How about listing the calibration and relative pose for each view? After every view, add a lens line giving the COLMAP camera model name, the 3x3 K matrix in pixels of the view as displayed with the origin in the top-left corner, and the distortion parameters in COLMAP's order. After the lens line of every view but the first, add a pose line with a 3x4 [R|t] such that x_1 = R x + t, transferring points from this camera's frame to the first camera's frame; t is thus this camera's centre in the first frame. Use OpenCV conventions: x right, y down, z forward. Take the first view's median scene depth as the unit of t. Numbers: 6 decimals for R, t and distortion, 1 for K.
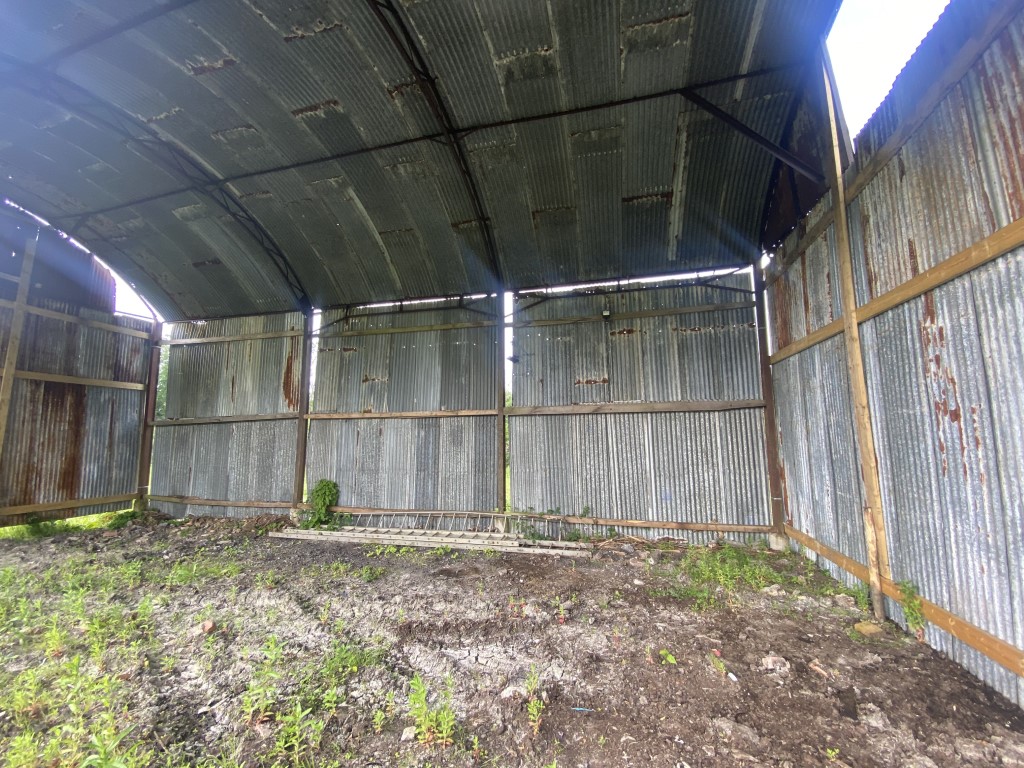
lens RADIAL K [[415.7, 0, 508.7], [0, 415.7, 379.4], [0, 0, 1]] dist [0.044949, -0.033116]
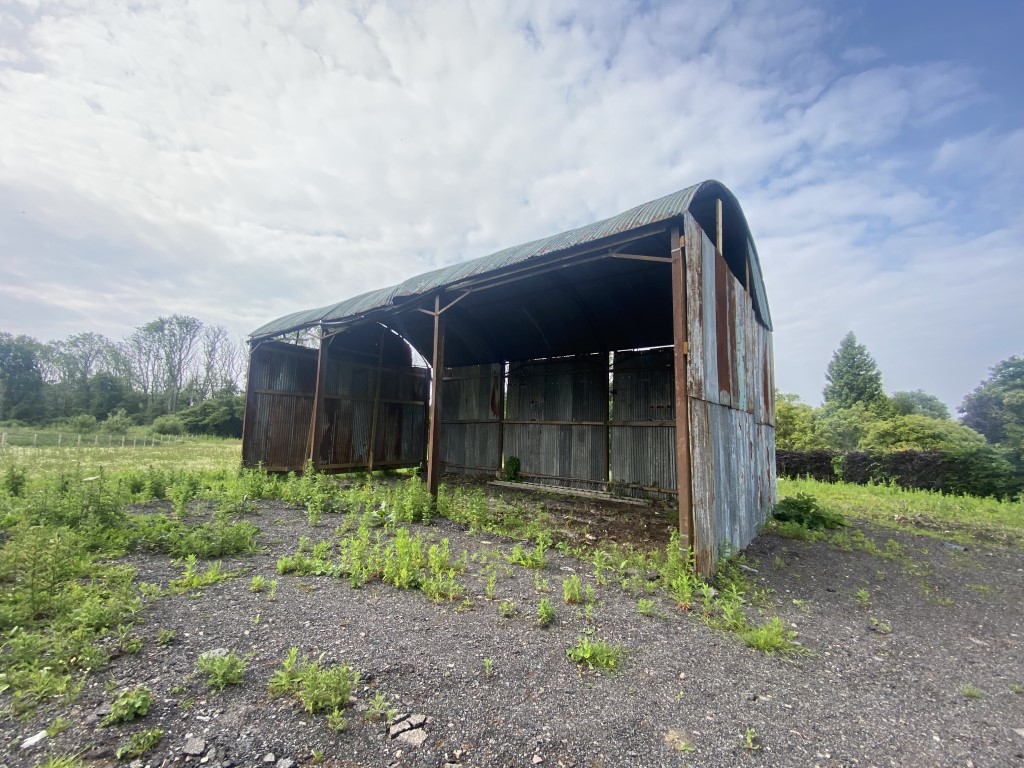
lens RADIAL K [[412.5, 0, 512.0], [0, 412.5, 384.0], [0, 0, 1]] dist [0.008008, -0.013408]
pose [[0.917754, -0.011606, -0.396979, 0.314007], [0.020305, 0.999637, 0.017718, -0.125658], [0.396629, -0.024321, 0.917657, -0.731687]]
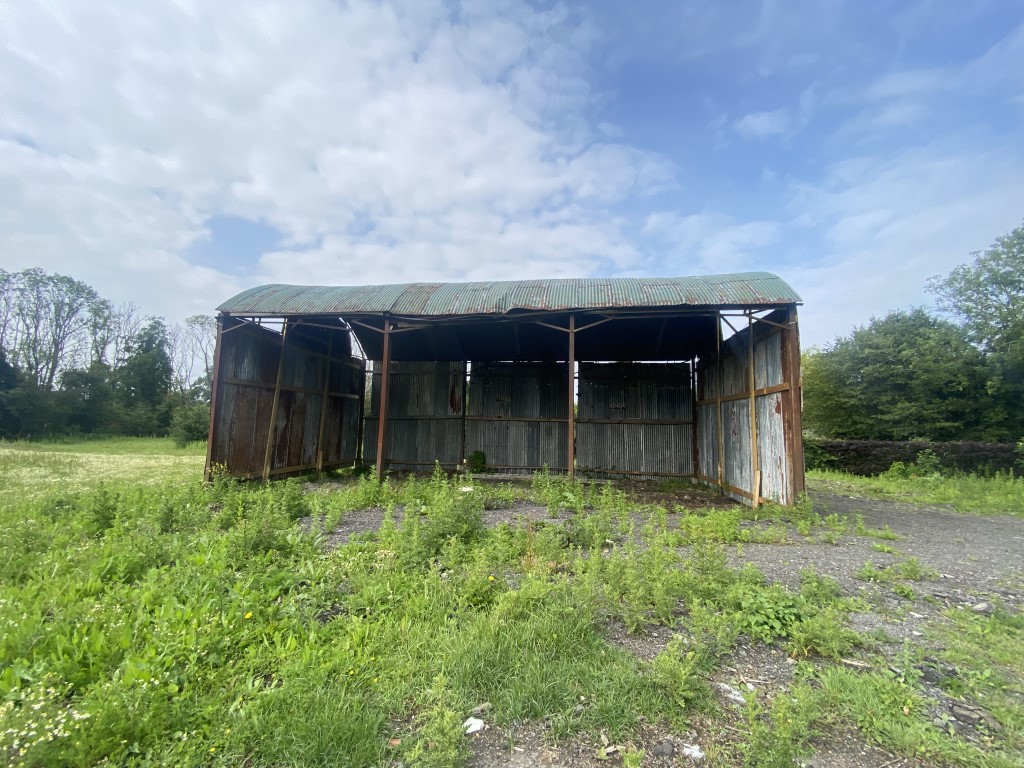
lens RADIAL K [[408.7, 0, 503.2], [0, 408.7, 377.8], [0, 0, 1]] dist [0.023136, -0.021567]
pose [[0.994634, 0.043136, 0.094033, -0.588522], [-0.045225, 0.998773, 0.020200, -0.167230], [-0.093046, -0.024344, 0.995364, -1.032545]]
